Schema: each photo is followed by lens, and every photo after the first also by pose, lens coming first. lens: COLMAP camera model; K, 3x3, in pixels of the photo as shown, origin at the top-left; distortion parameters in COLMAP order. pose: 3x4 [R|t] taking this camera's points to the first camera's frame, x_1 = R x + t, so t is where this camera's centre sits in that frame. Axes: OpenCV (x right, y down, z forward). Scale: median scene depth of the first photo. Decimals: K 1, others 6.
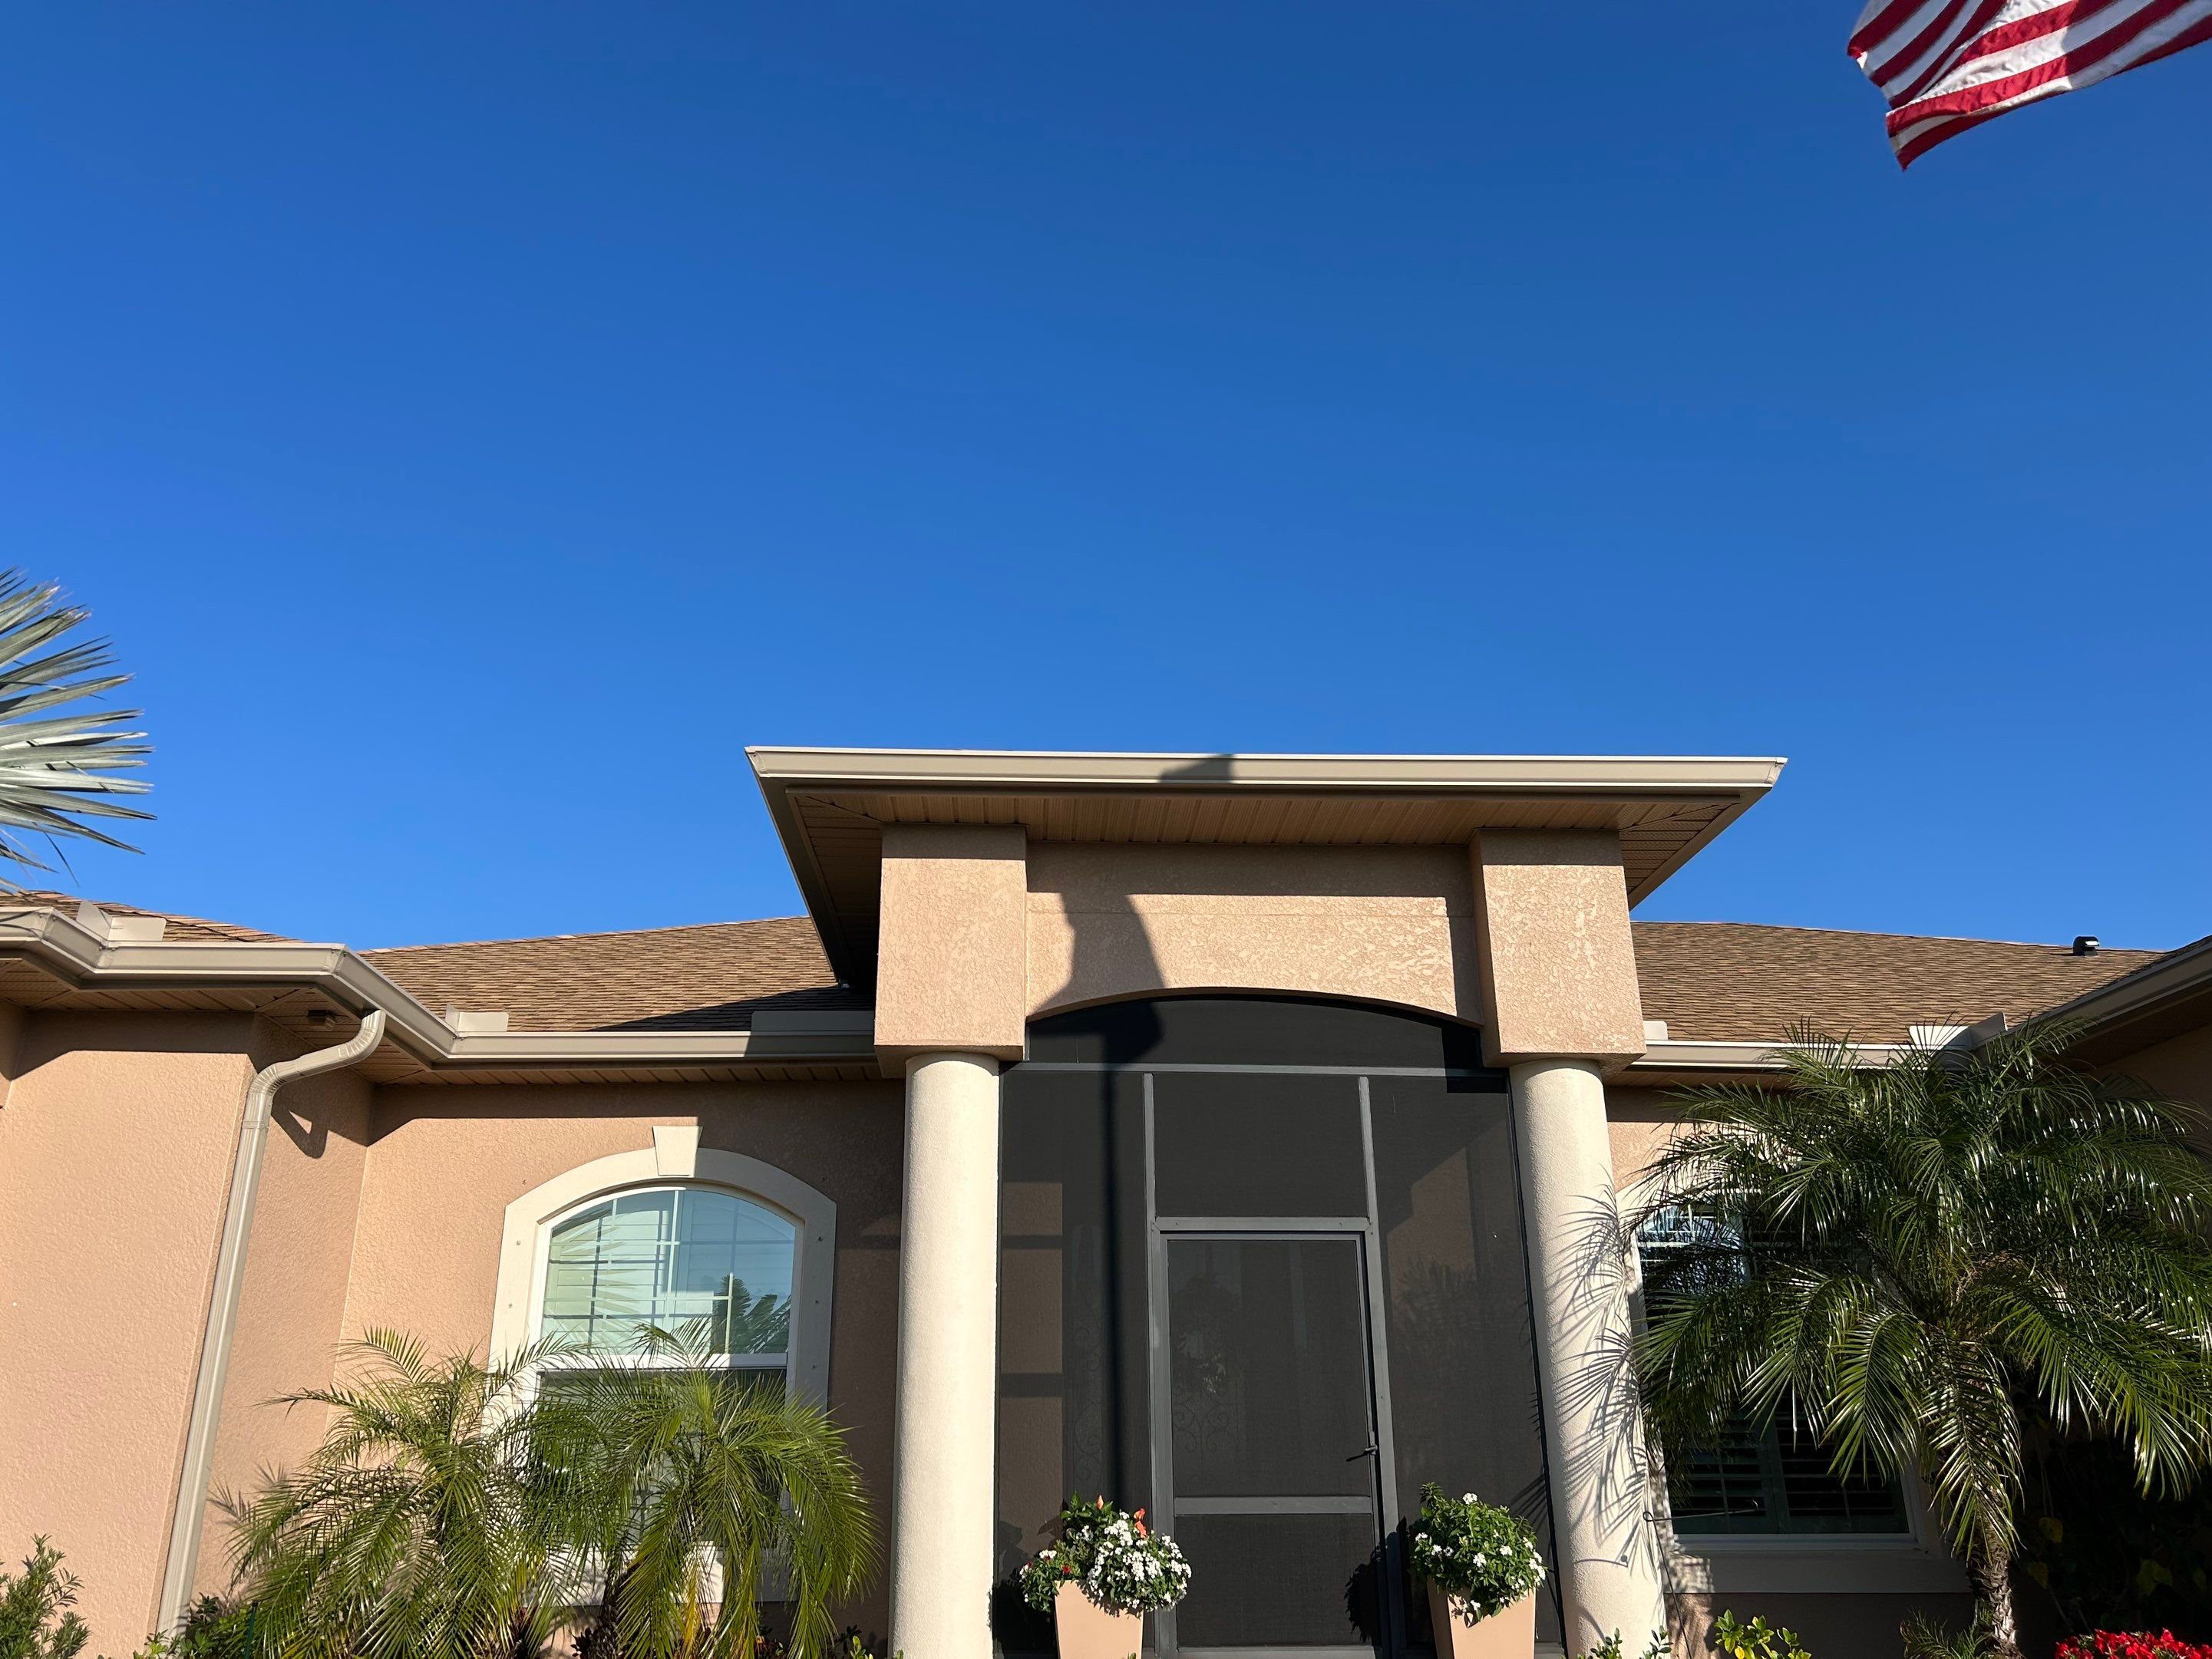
lens RADIAL K [[1688.5, 0, 1101.3], [0, 1688.5, 876.3], [0, 0, 1]] dist [0.044198, -0.006163]
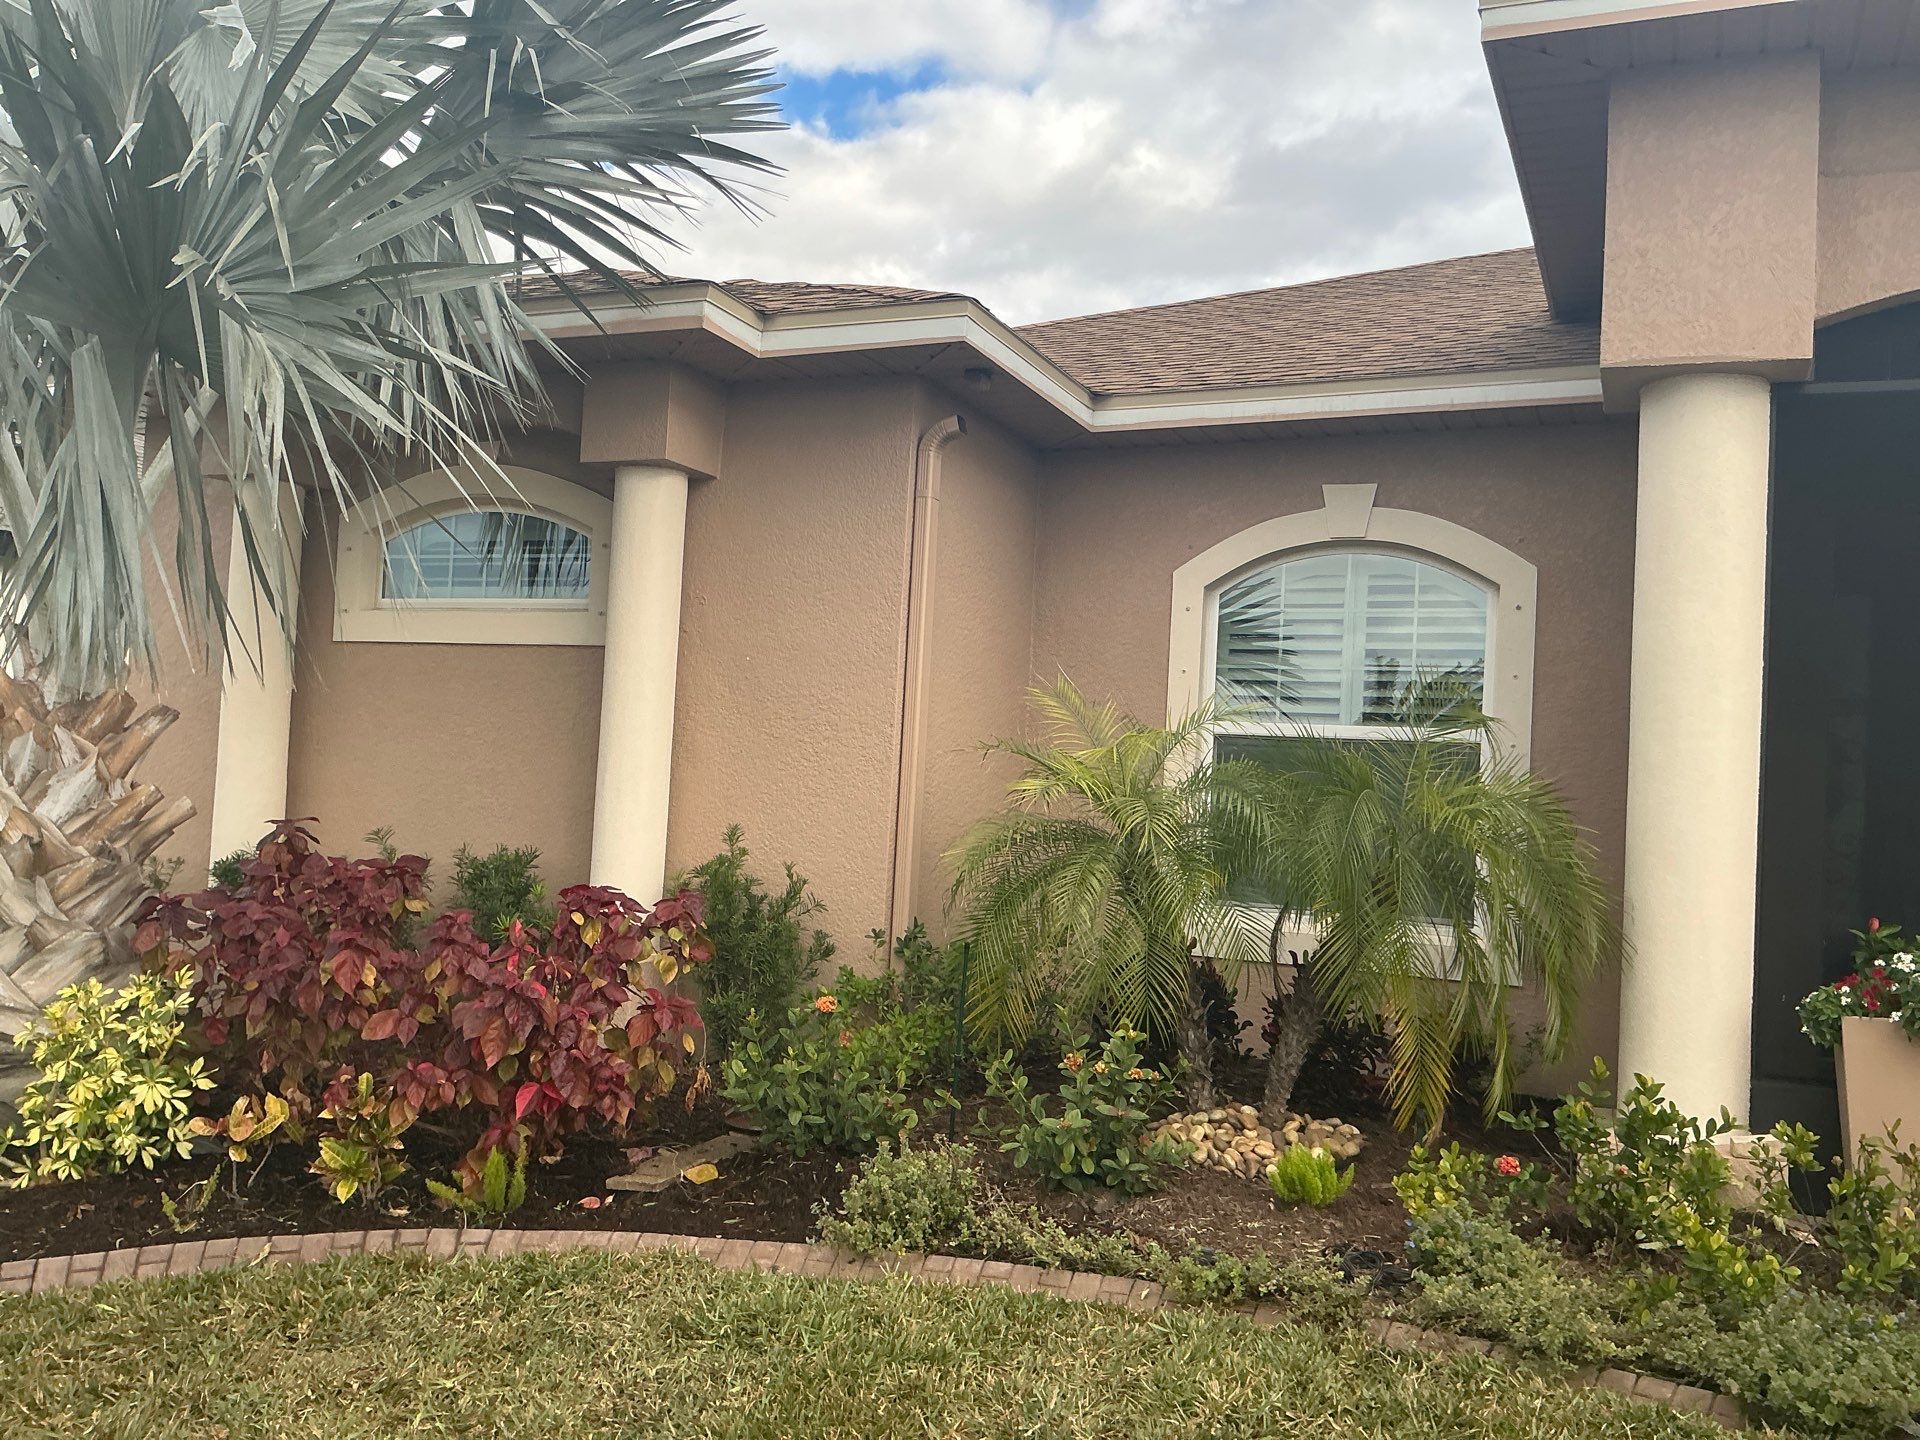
lens RADIAL K [[1581.1, 0, 913.7], [0, 1581.1, 713.7], [0, 0, 1]] dist [0.060047, -0.103321]
pose [[0.879312, 0.033979, -0.475032, -0.049357], [0.096672, 0.963951, 0.247897, 0.034667], [0.466331, -0.263901, 0.844329, 0.150931]]
